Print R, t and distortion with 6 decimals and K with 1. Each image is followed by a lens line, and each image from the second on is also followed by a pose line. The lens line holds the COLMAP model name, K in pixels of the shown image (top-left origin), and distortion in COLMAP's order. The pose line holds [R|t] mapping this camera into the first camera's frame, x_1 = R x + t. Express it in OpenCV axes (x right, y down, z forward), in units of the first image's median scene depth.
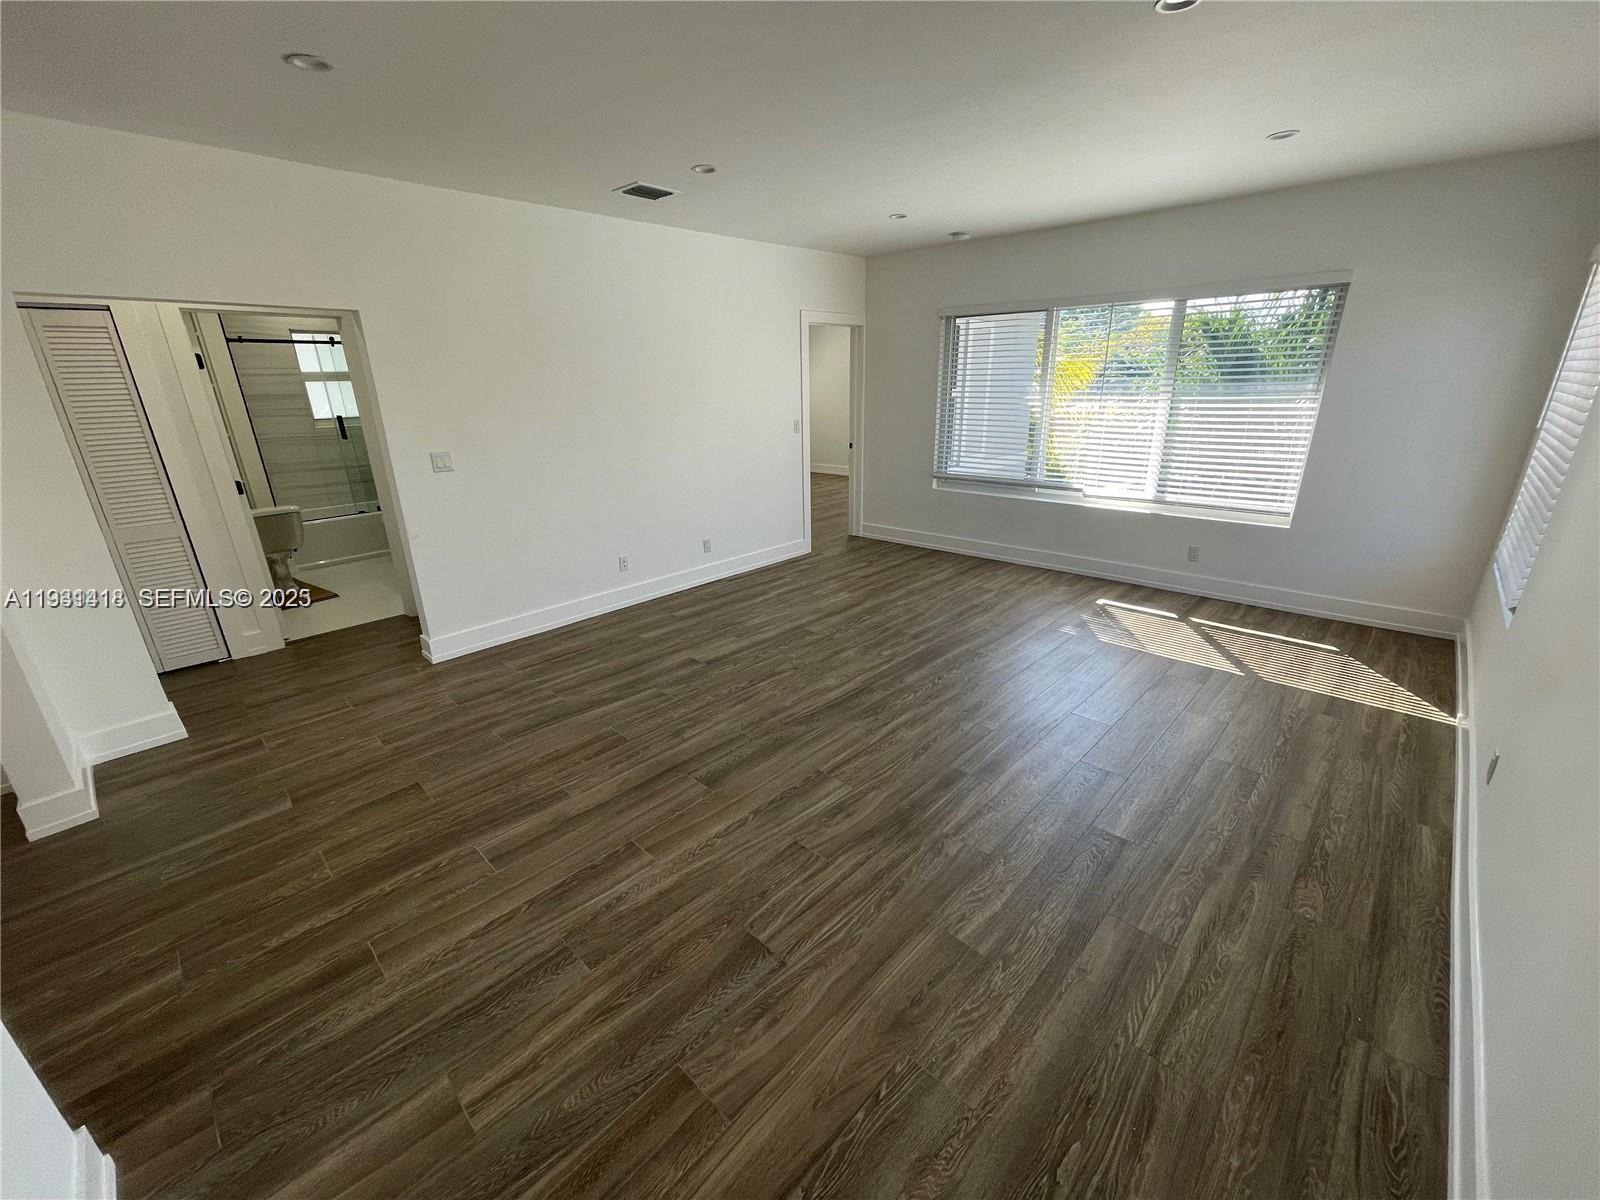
lens RADIAL K [[630.7, 0, 802.9], [0, 630.7, 594.3], [0, 0, 1]] dist [-0.002428, -0.000181]
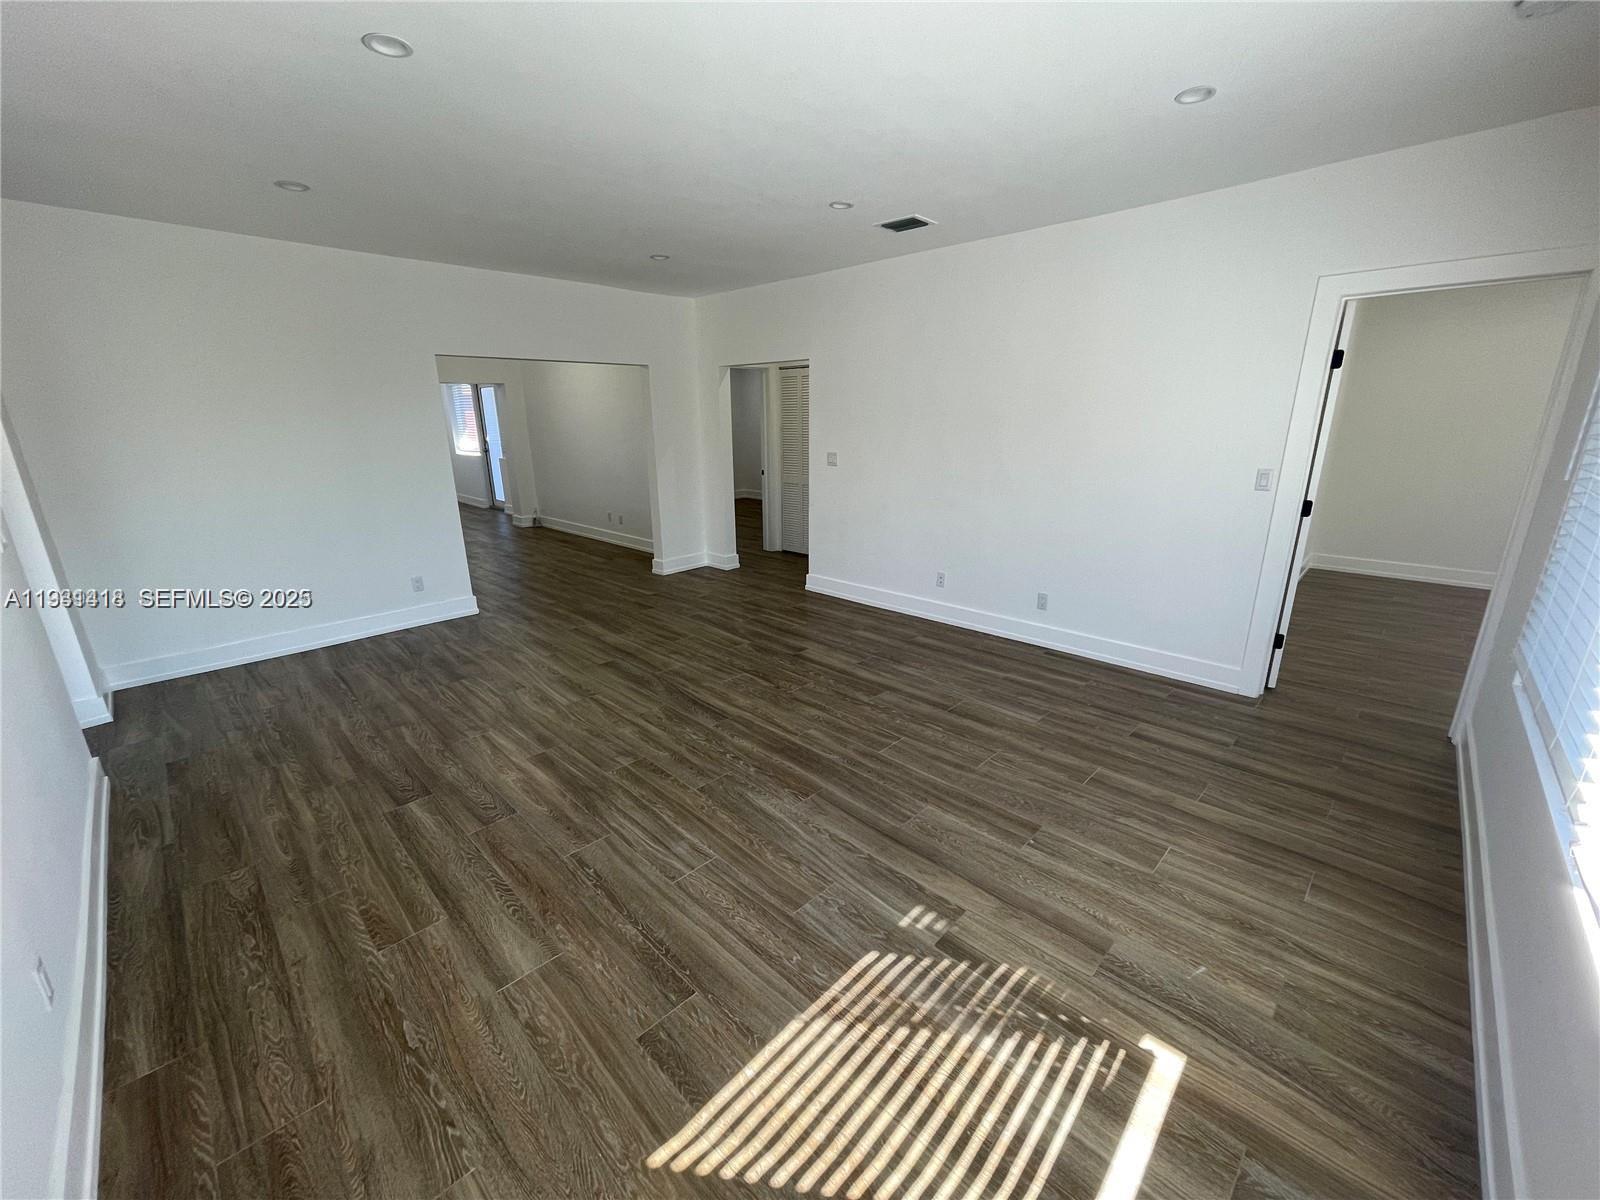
lens RADIAL K [[630.7, 0, 801.1], [0, 630.7, 599.8], [0, 0, 1]] dist [-0.002428, -0.000181]
pose [[0.004739, 0.300804, -0.953674, 0.868065], [-0.316737, 0.905034, 0.283887, -0.293782], [0.948502, 0.300718, 0.099565, 0.849522]]
